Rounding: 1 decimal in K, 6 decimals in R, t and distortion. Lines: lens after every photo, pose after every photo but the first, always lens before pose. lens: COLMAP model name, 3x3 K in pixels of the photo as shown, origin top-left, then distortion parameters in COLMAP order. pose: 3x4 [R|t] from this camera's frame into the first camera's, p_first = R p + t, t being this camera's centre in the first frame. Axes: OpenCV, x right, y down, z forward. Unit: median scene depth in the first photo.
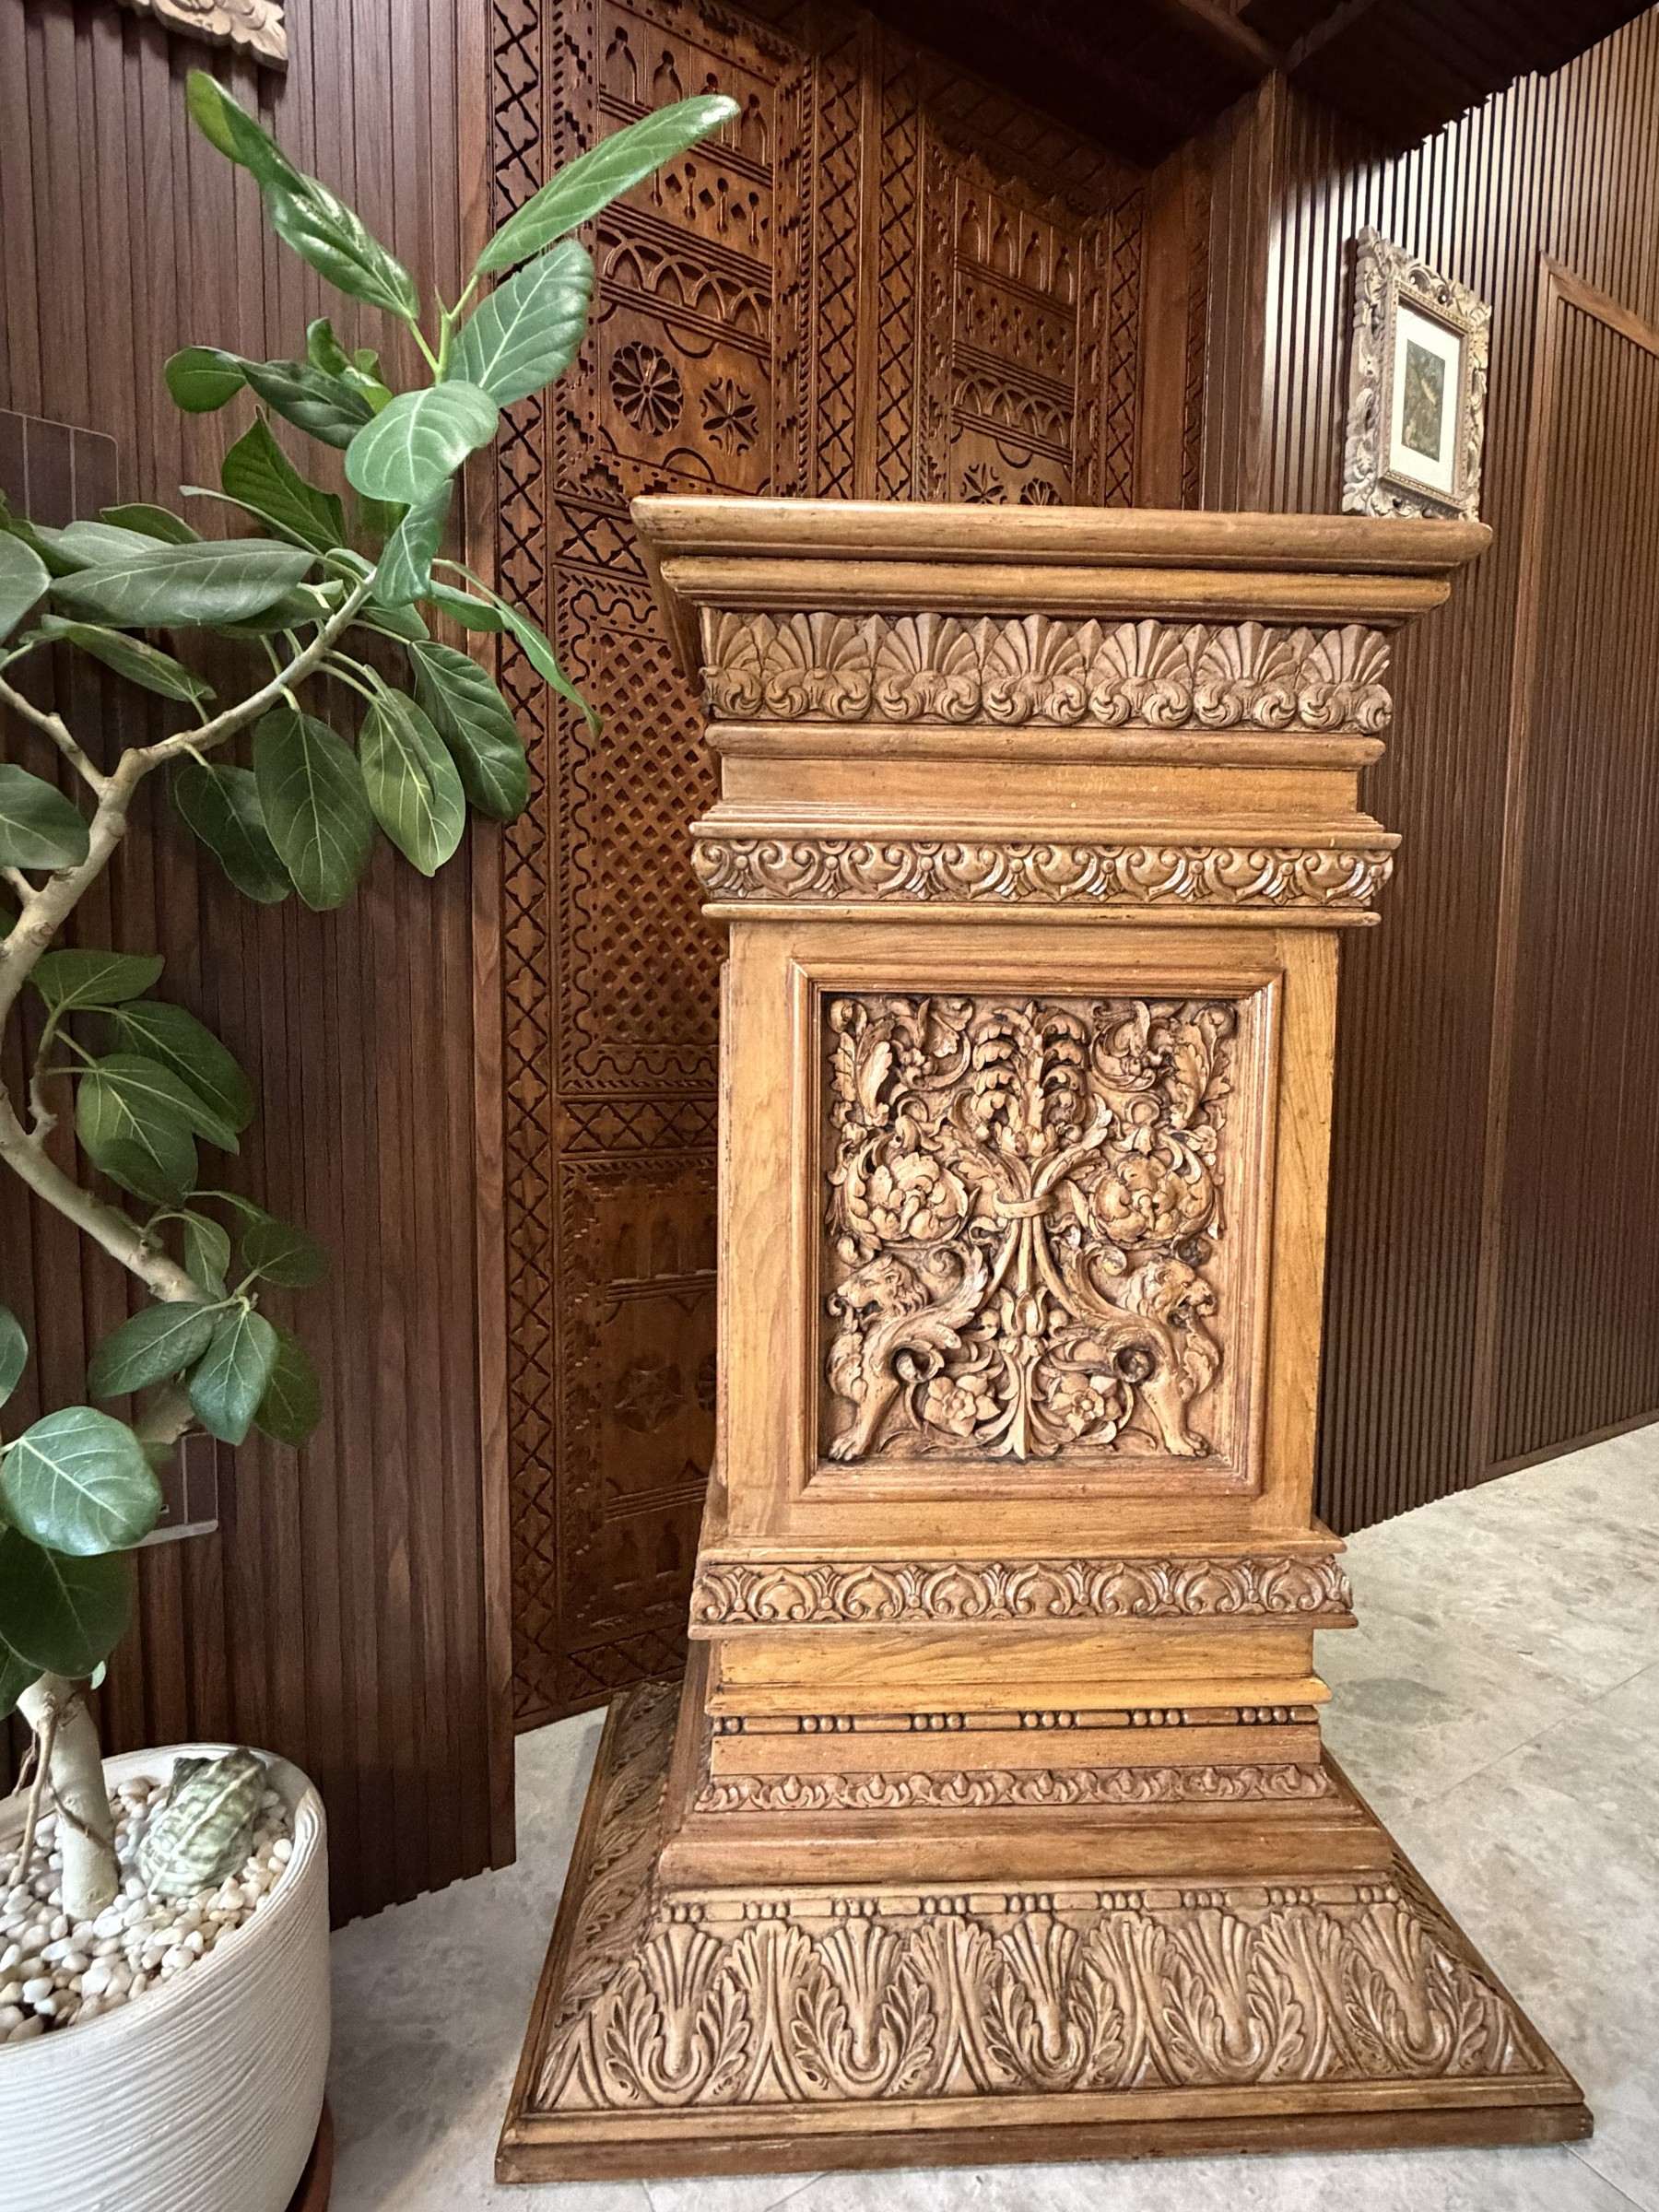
lens RADIAL K [[1117.7, 0, 828.4], [0, 1117.7, 1102.9], [0, 0, 1]] dist [0.001233, -0.000252]
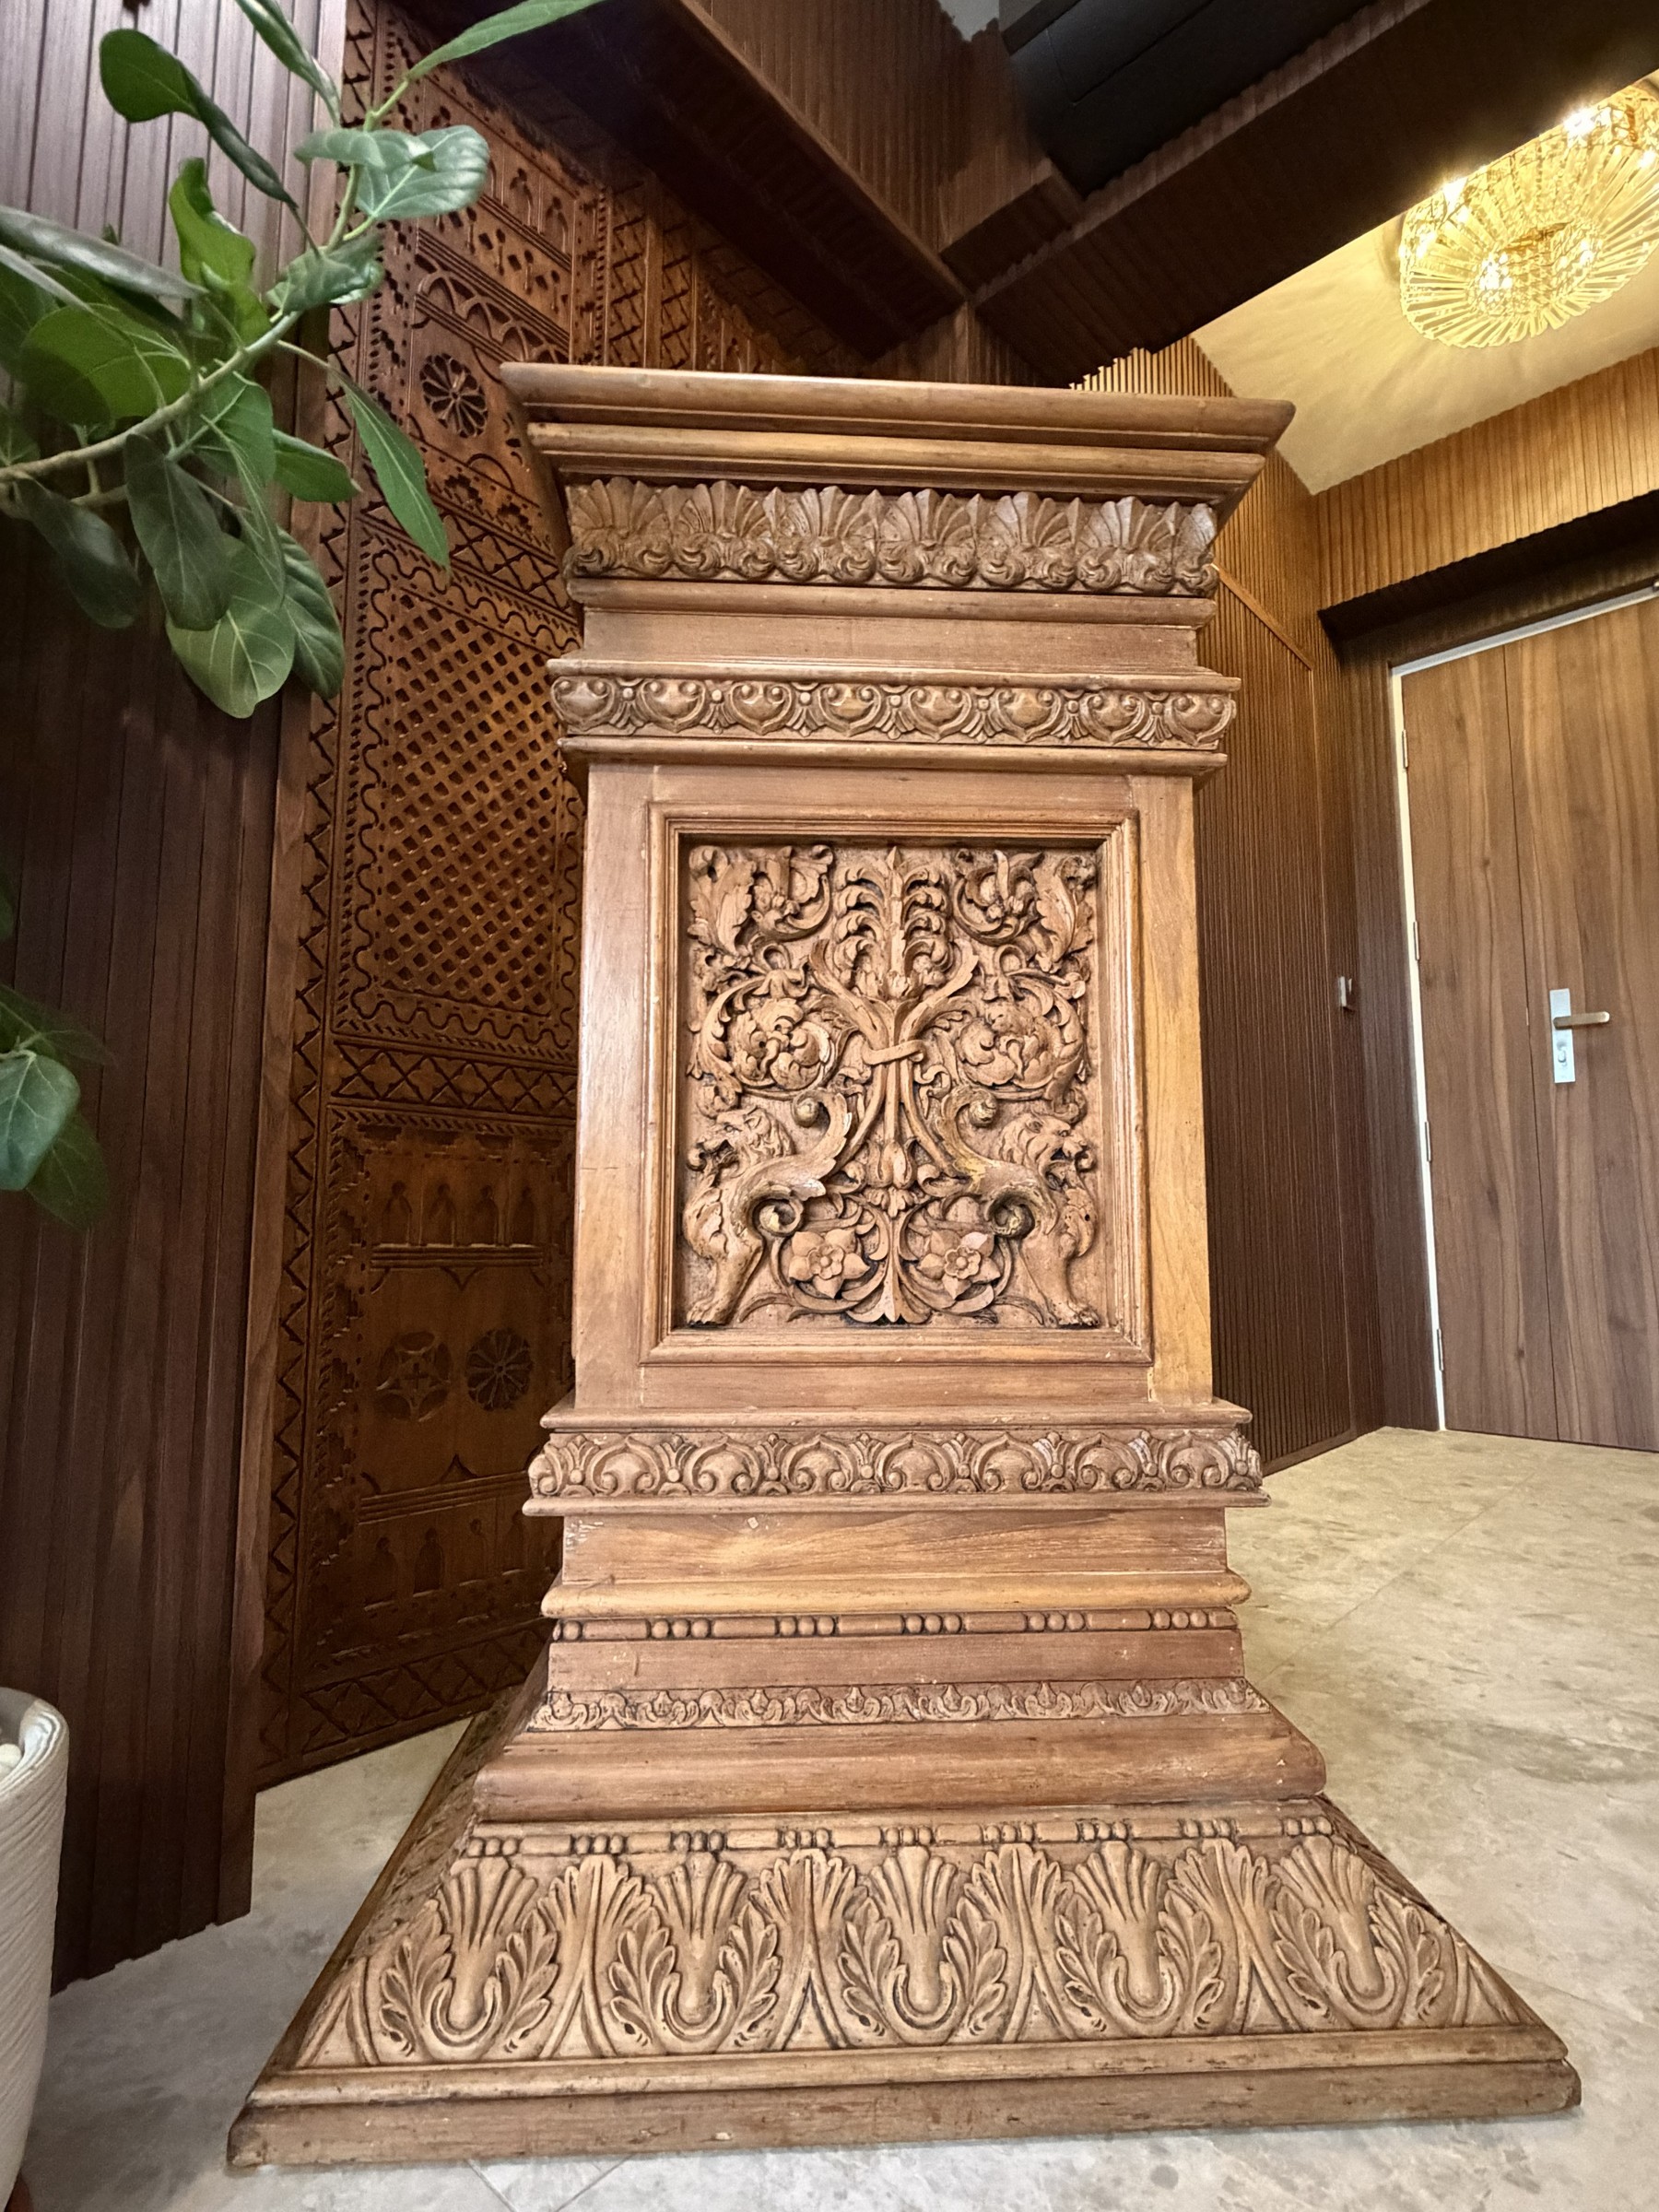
lens RADIAL K [[1117.7, 0, 828.4], [0, 1117.7, 1102.9], [0, 0, 1]] dist [0.001233, -0.000252]
pose [[0.960016, 0.021369, 0.279130, -0.139423], [0.031881, 0.982250, -0.184845, 0.319759], [-0.278125, 0.186353, 0.942294, 0.021606]]
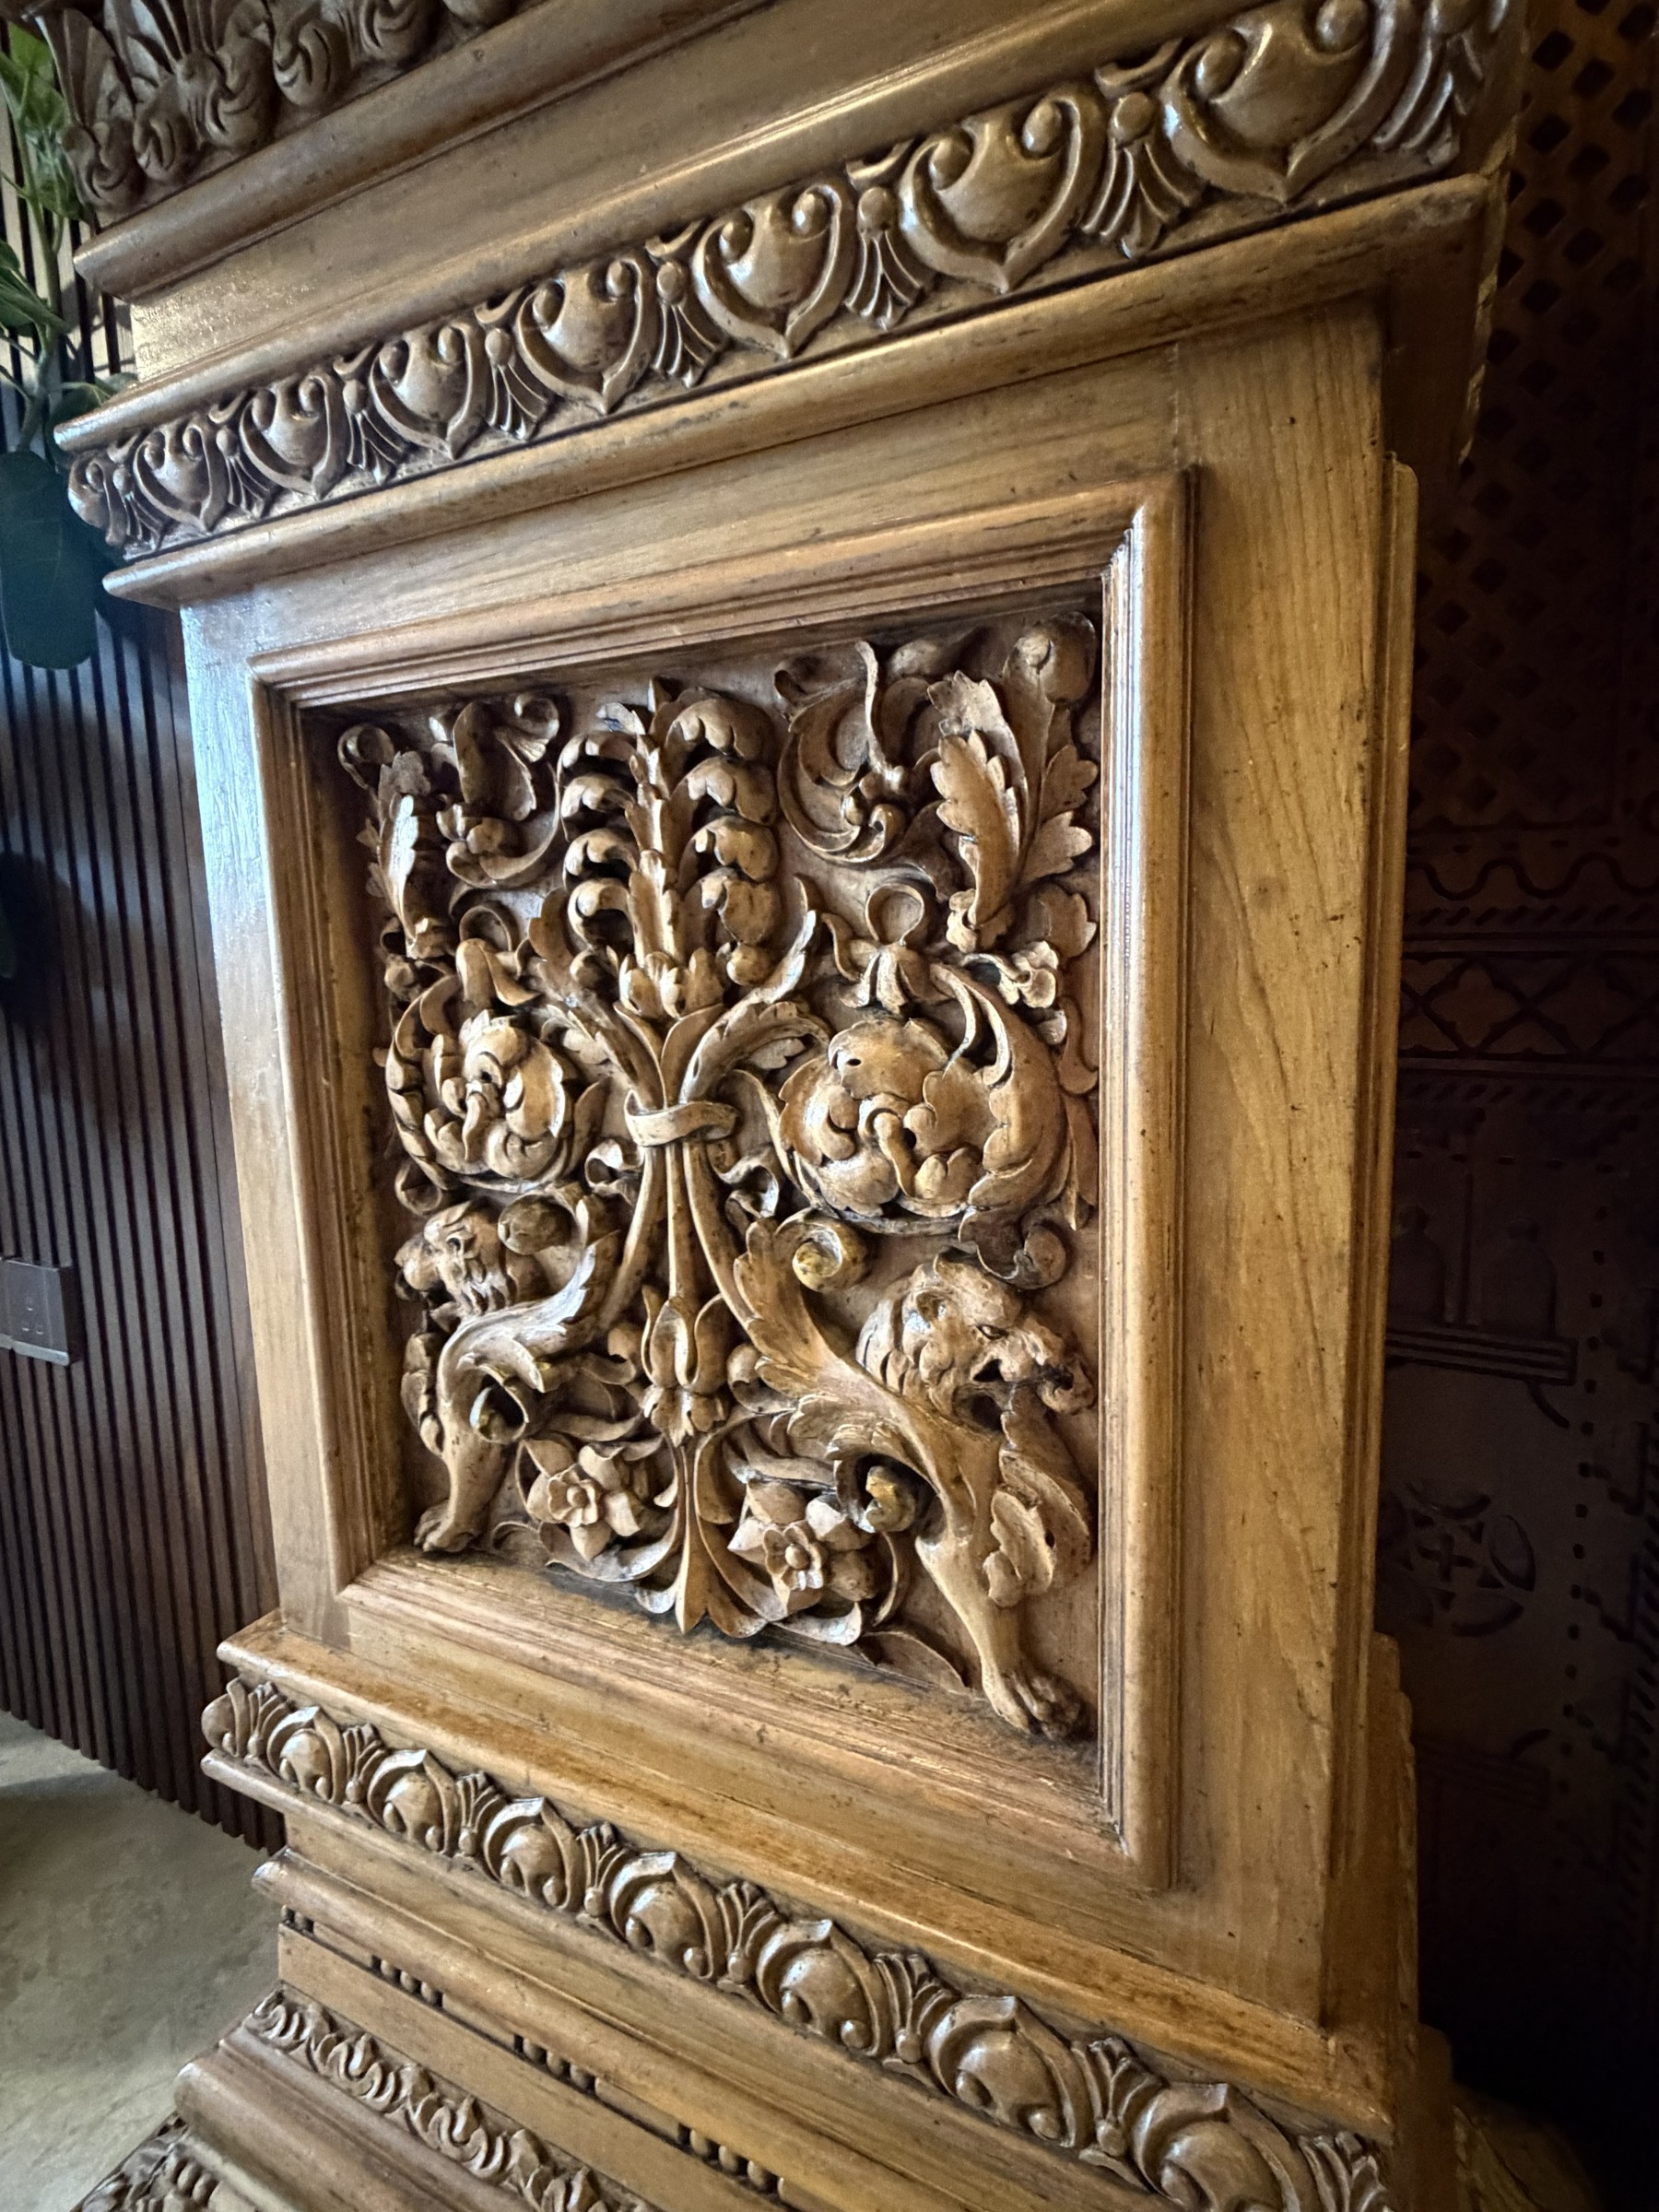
lens RADIAL K [[1117.2, 0, 830.2], [0, 1117.2, 1090.4], [0, 0, 1]] dist [0.000118, -0.000110]
pose [[0.866887, 0.033166, -0.497400, 0.475210], [-0.006415, 0.998444, 0.055394, 0.051816], [0.498463, -0.044830, 0.865751, 0.623496]]
